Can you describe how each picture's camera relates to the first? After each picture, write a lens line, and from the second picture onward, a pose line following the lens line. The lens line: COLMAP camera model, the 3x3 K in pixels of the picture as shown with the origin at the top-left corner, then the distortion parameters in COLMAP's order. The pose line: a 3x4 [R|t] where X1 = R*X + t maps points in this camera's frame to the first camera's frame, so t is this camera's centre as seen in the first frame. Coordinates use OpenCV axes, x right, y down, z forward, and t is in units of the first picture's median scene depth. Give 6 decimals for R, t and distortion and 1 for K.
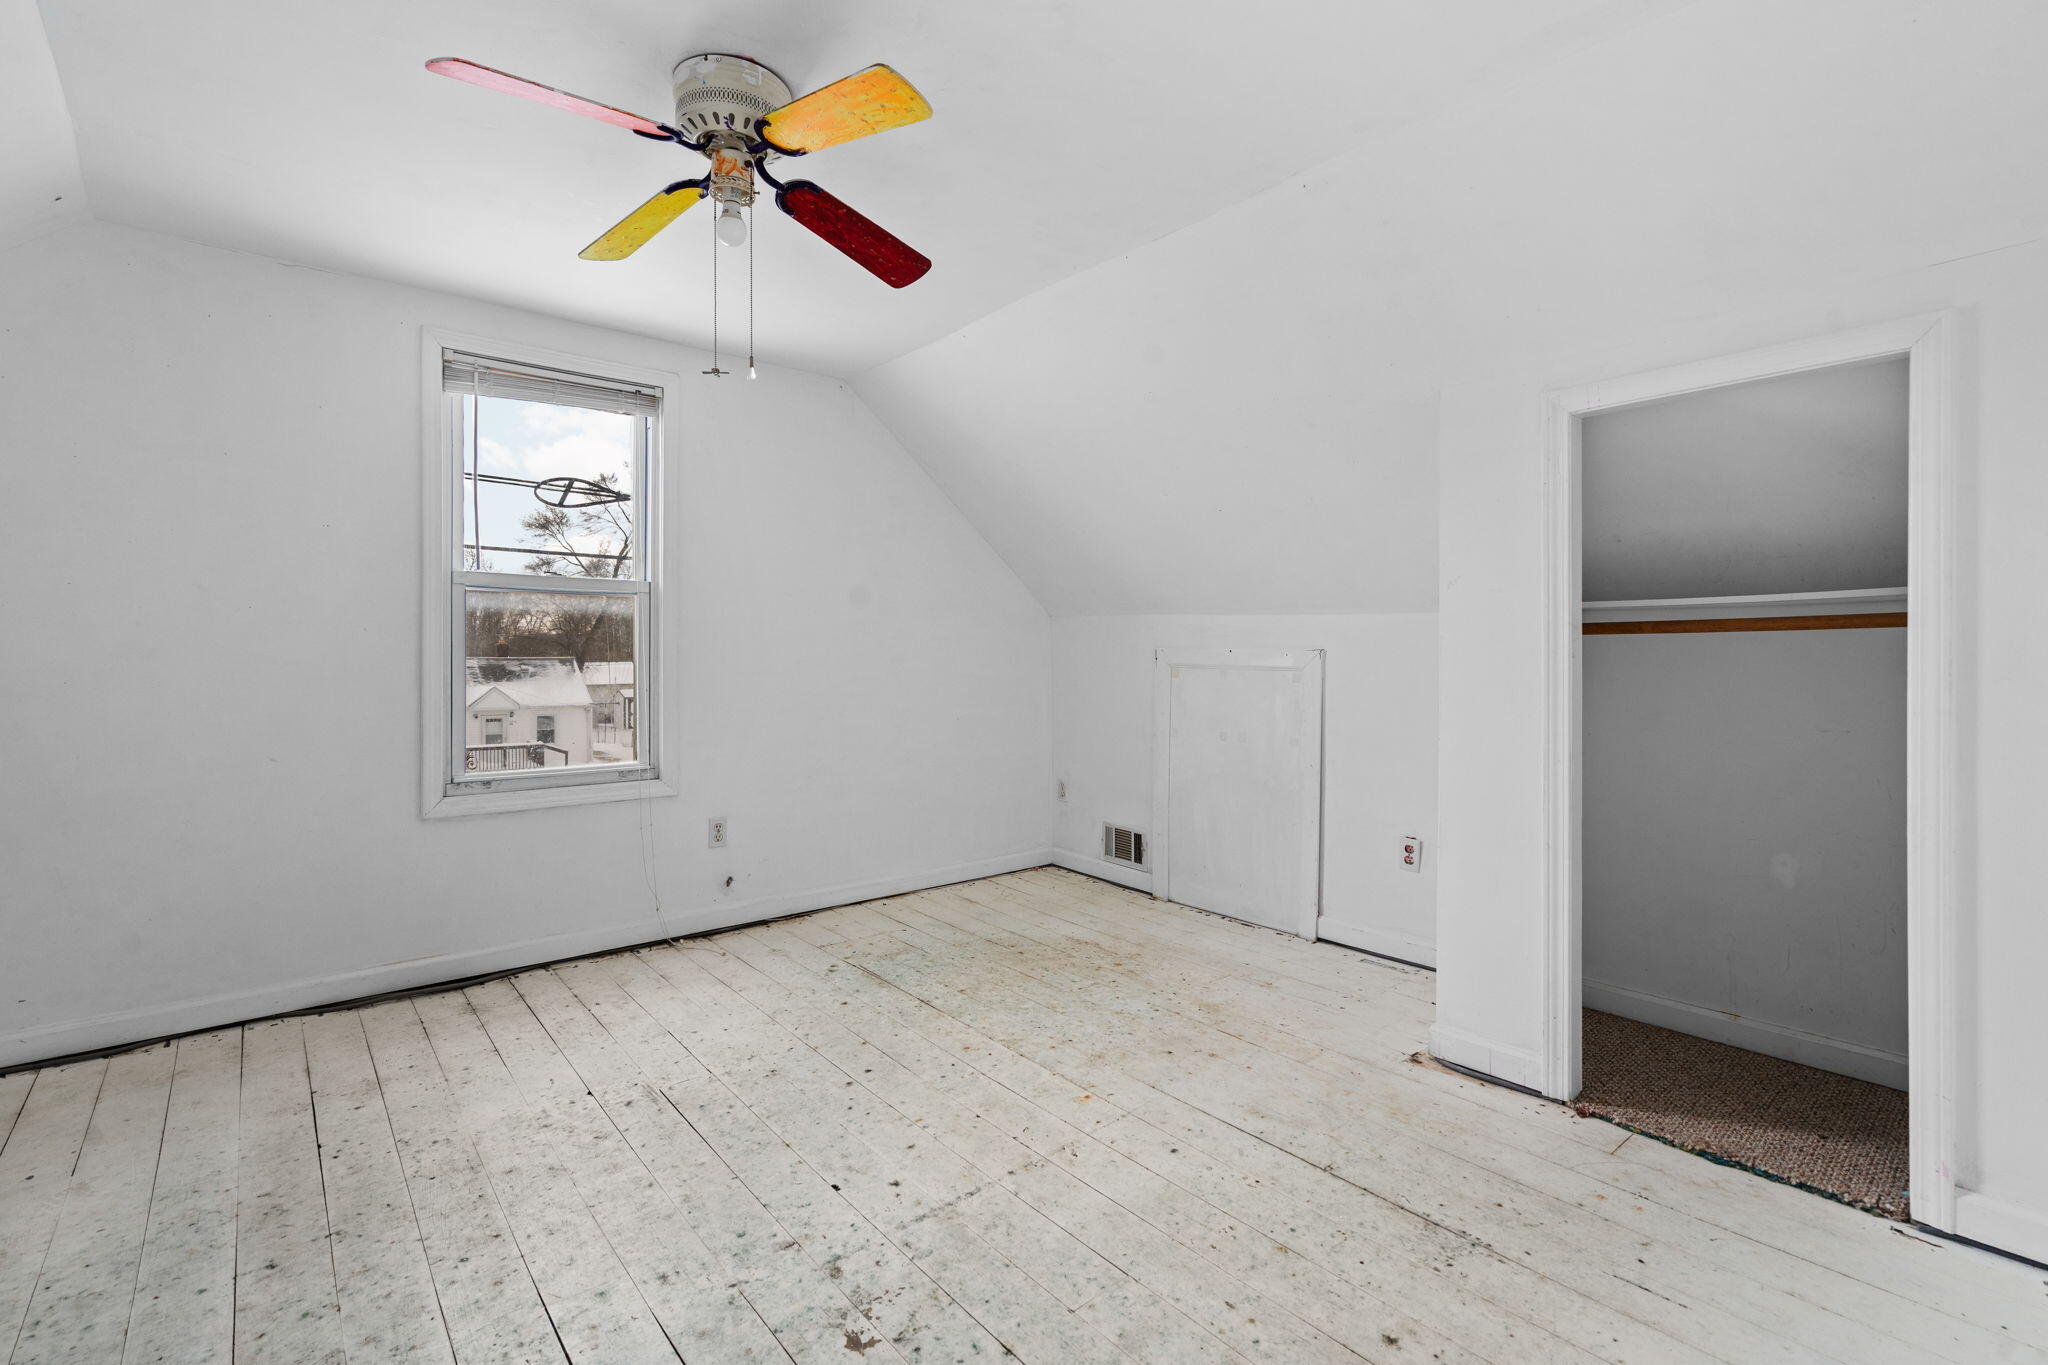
lens RADIAL K [[923.8, 0, 1022.6], [0, 923.8, 636.9], [0, 0, 1]] dist [-0.021925, 0.013228]
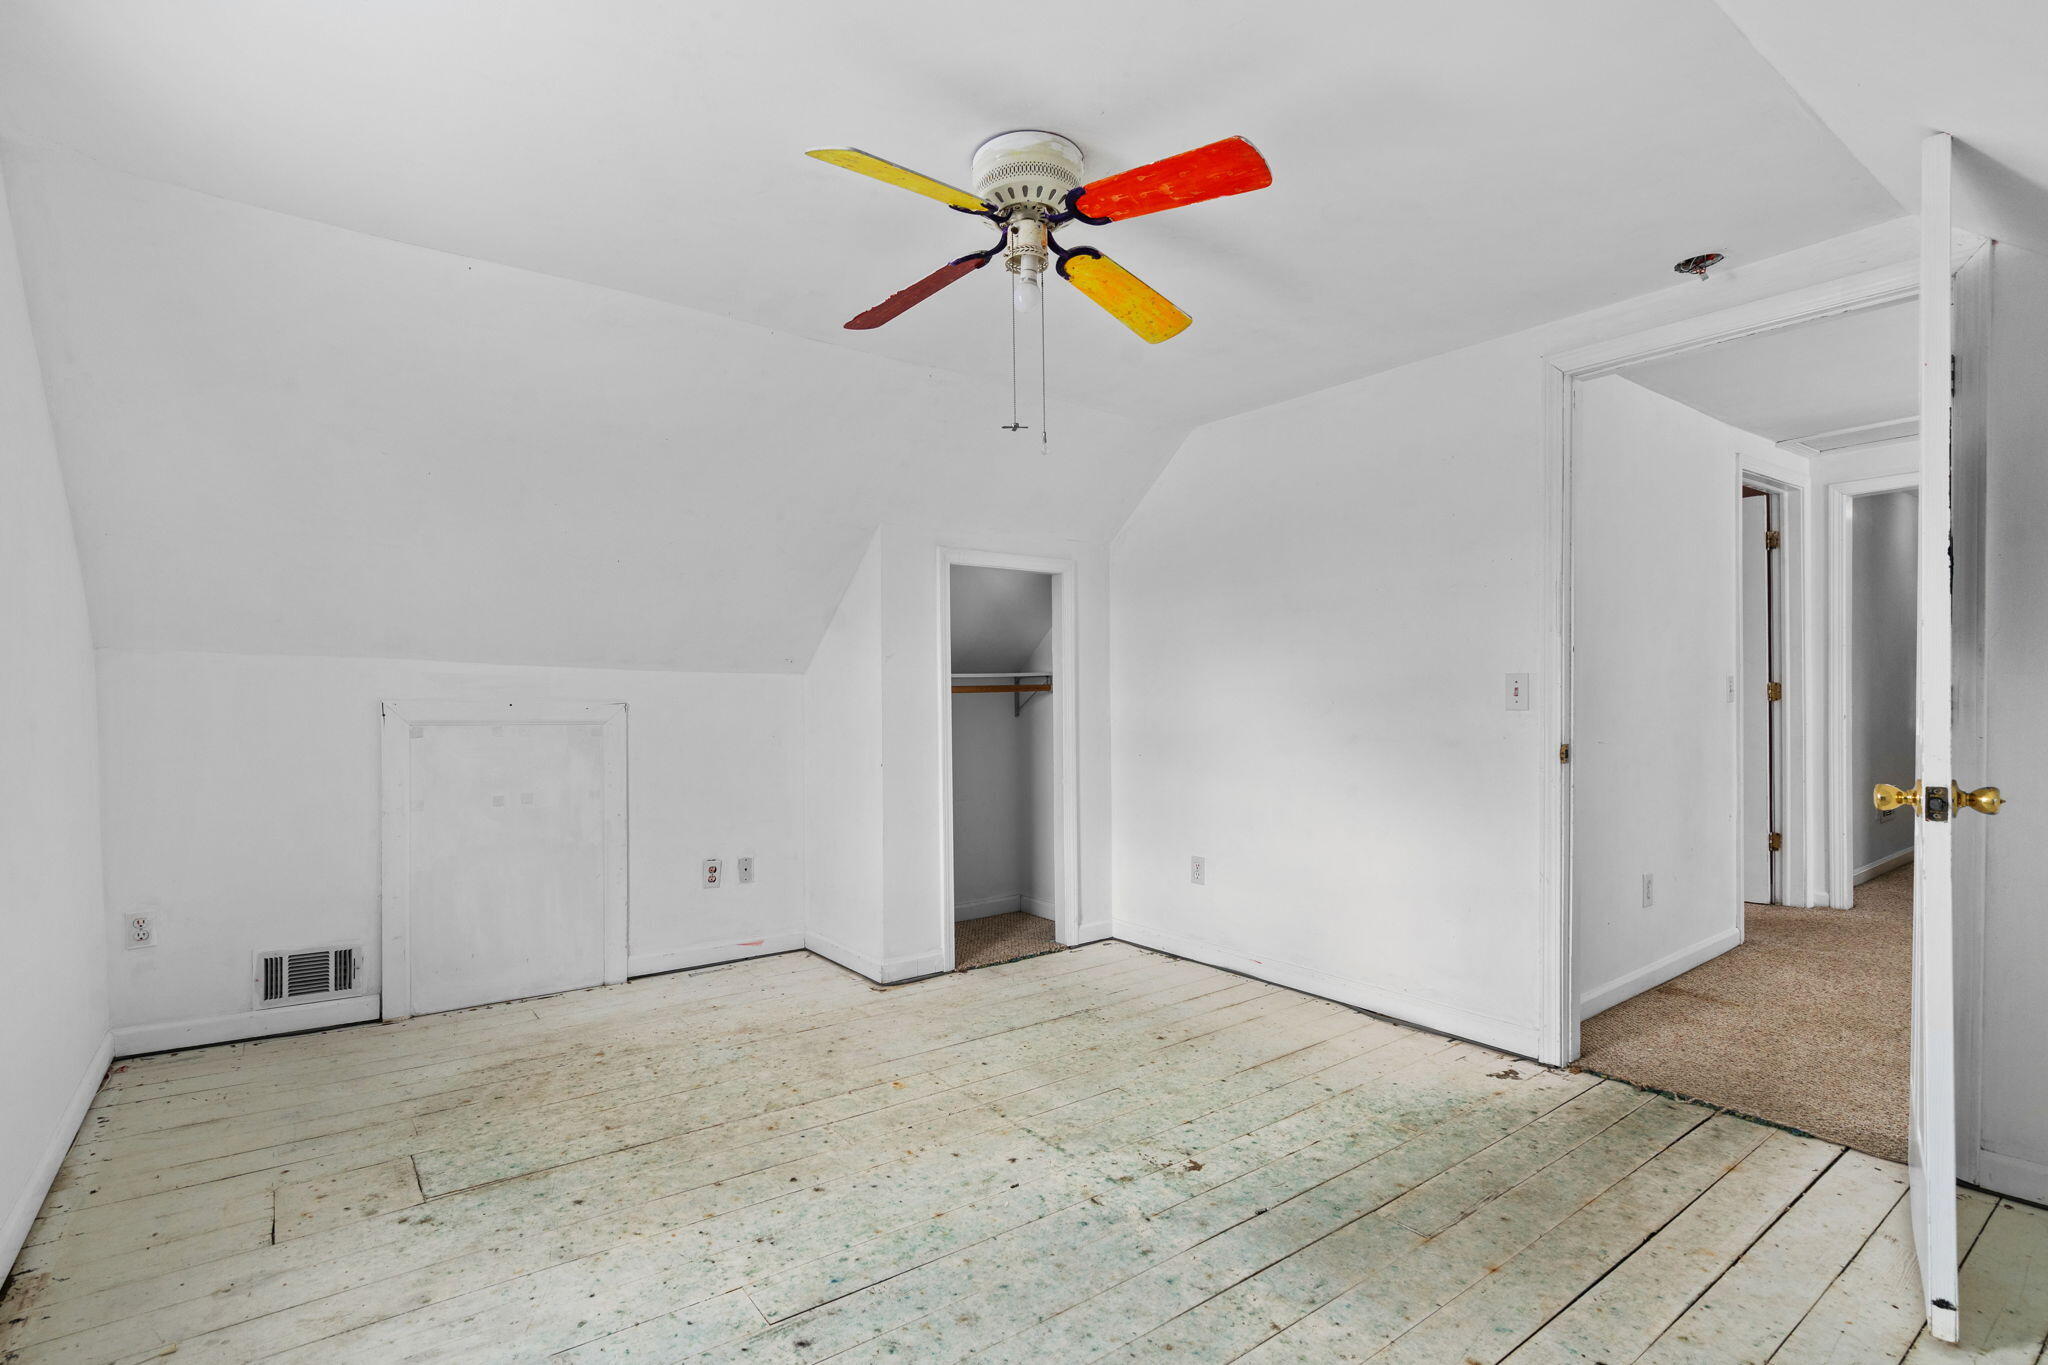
lens RADIAL K [[919.7, 0, 1024.0], [0, 919.7, 682.5], [0, 0, 1]] dist [-0.013967, 0.004083]
pose [[0.070868, 0.017635, 0.997330, -1.009319], [-0.010898, 0.999798, -0.016904, 0.005252], [-0.997426, -0.009671, 0.071046, 0.698265]]
